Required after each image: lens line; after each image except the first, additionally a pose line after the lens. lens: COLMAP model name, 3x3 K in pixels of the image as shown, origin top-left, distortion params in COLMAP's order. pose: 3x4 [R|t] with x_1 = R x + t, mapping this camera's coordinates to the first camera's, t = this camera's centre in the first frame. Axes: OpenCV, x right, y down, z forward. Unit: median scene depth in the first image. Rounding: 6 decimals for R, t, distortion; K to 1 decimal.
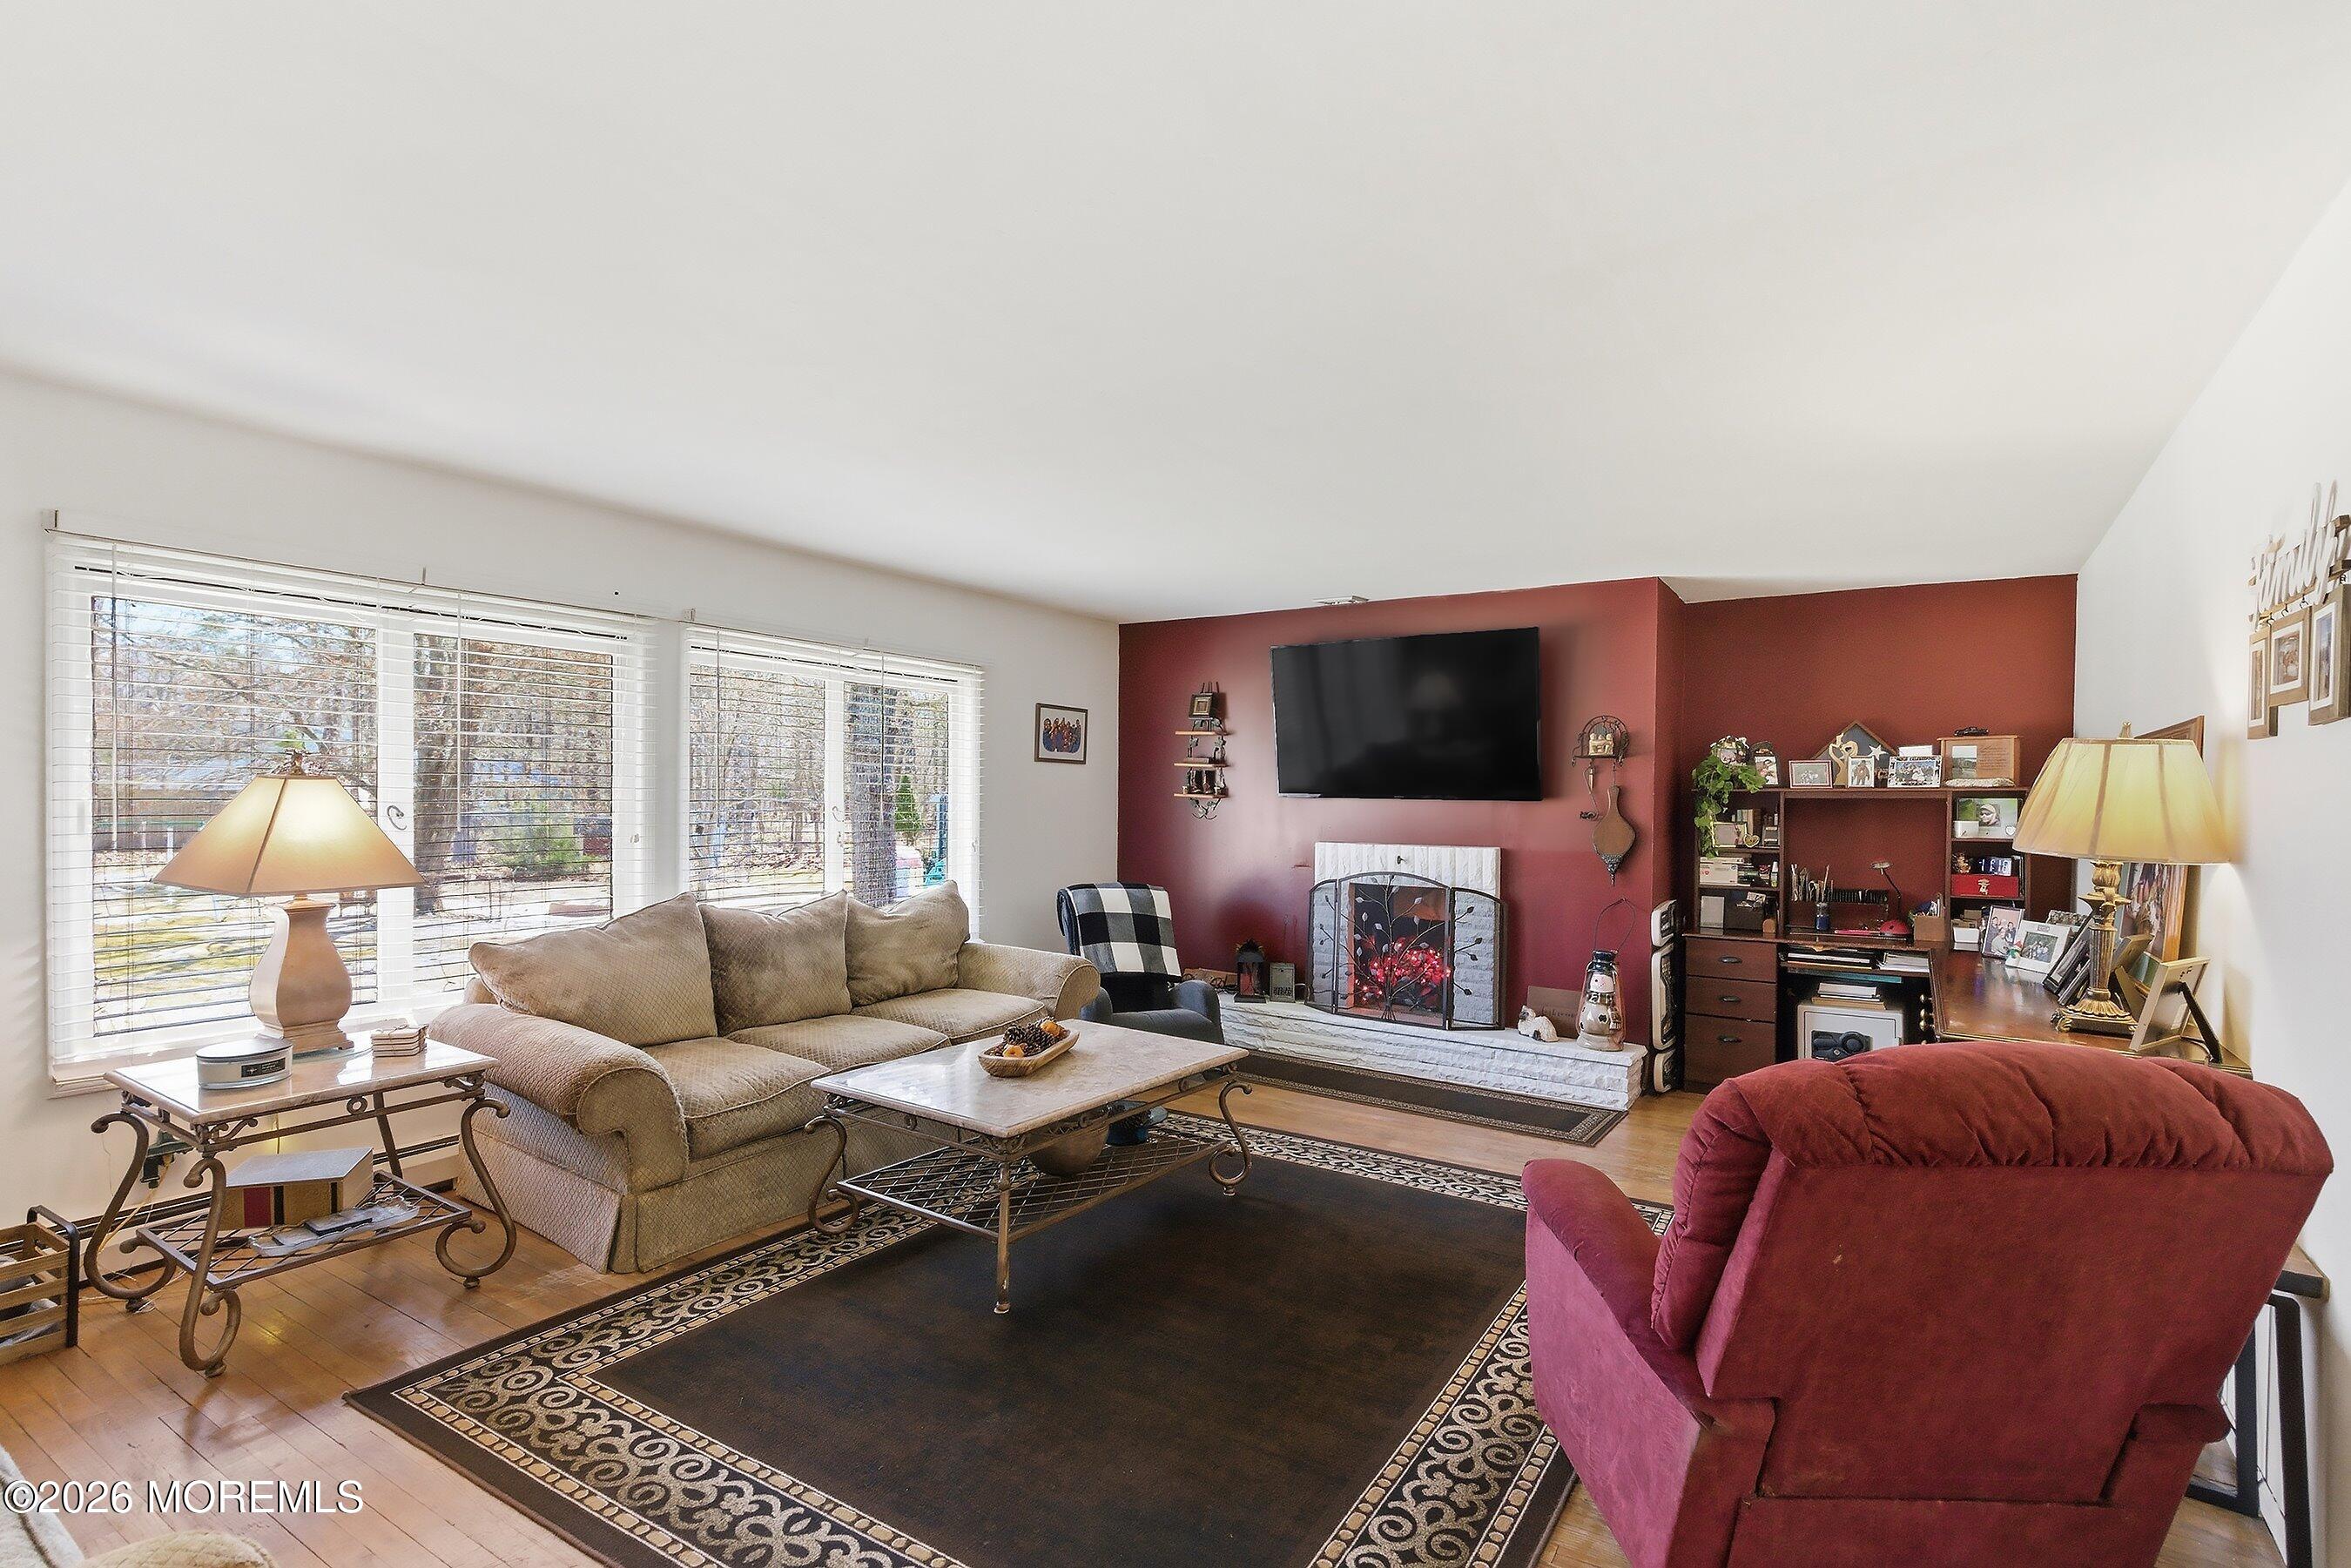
lens RADIAL K [[1112.6, 0, 1176.9], [0, 1112.6, 801.6], [0, 0, 1]] dist [0.001740, 0.000026]
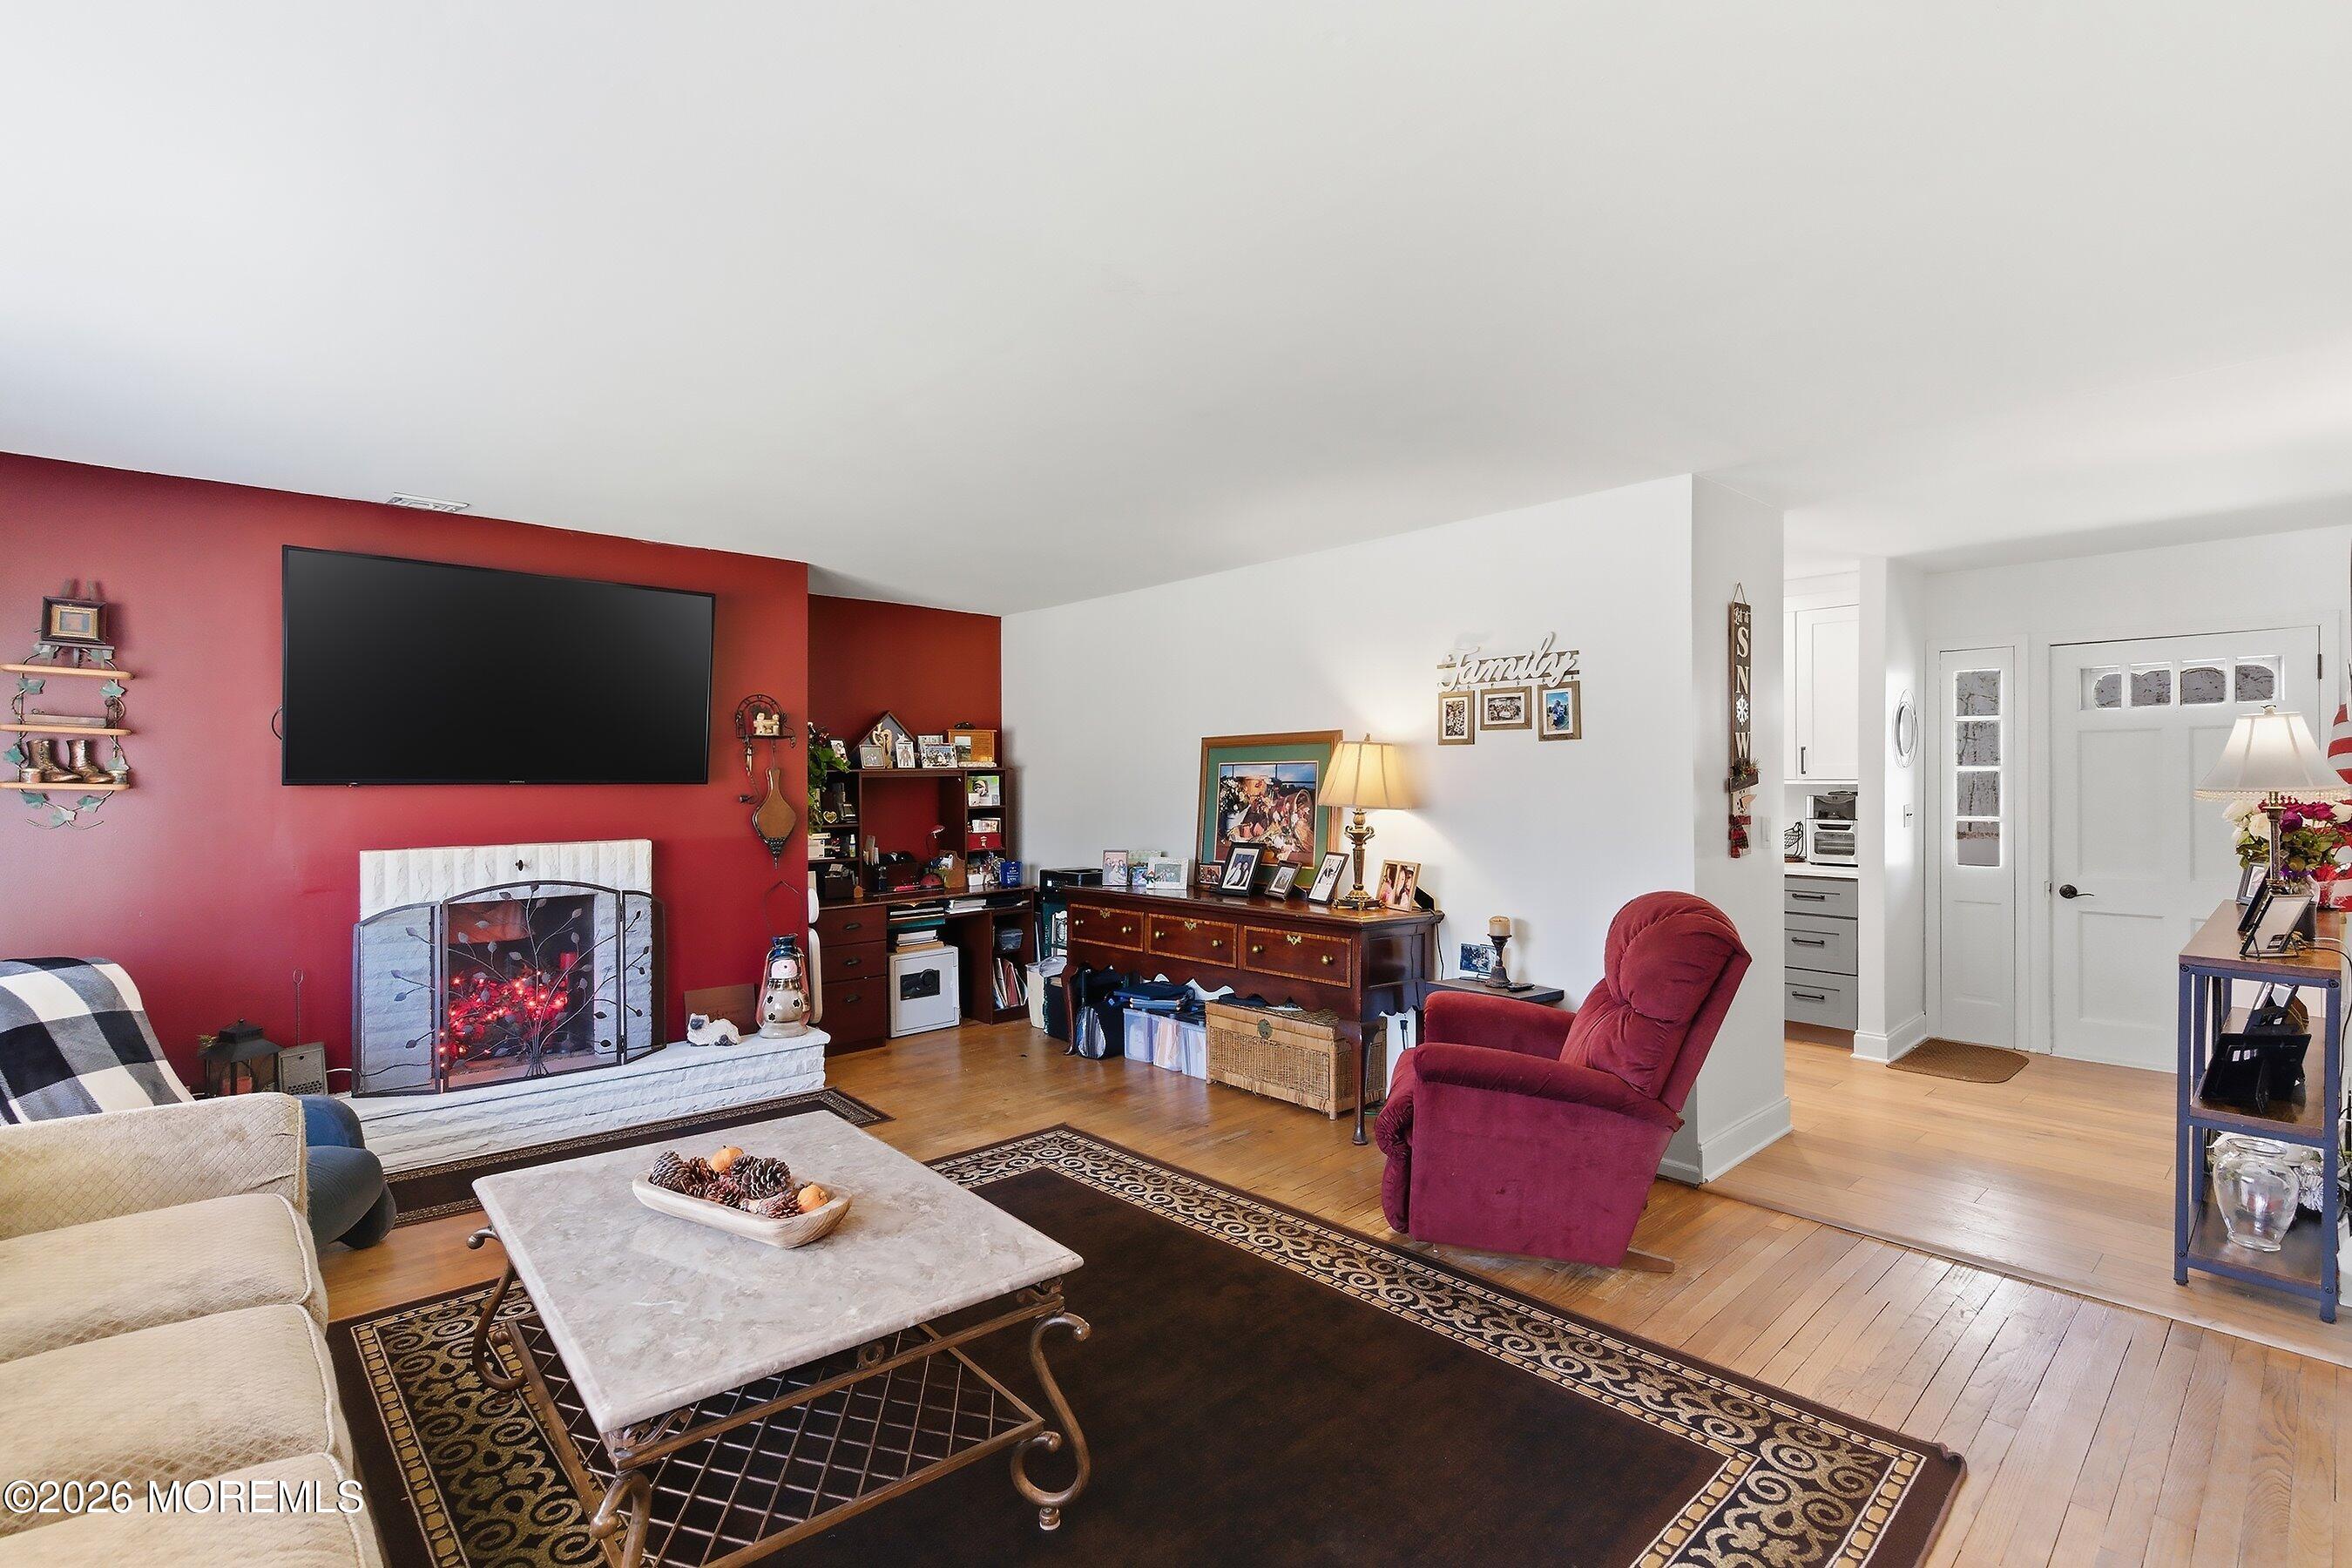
lens RADIAL K [[1080.7, 0, 1167.2], [0, 1080.7, 786.0], [0, 0, 1]] dist [0.001162, -0.000240]
pose [[0.251355, -0.018329, 0.967721, -0.440716], [0.011786, 0.999805, 0.015875, -0.008383], [-0.967823, 0.007415, 0.251522, 0.426051]]
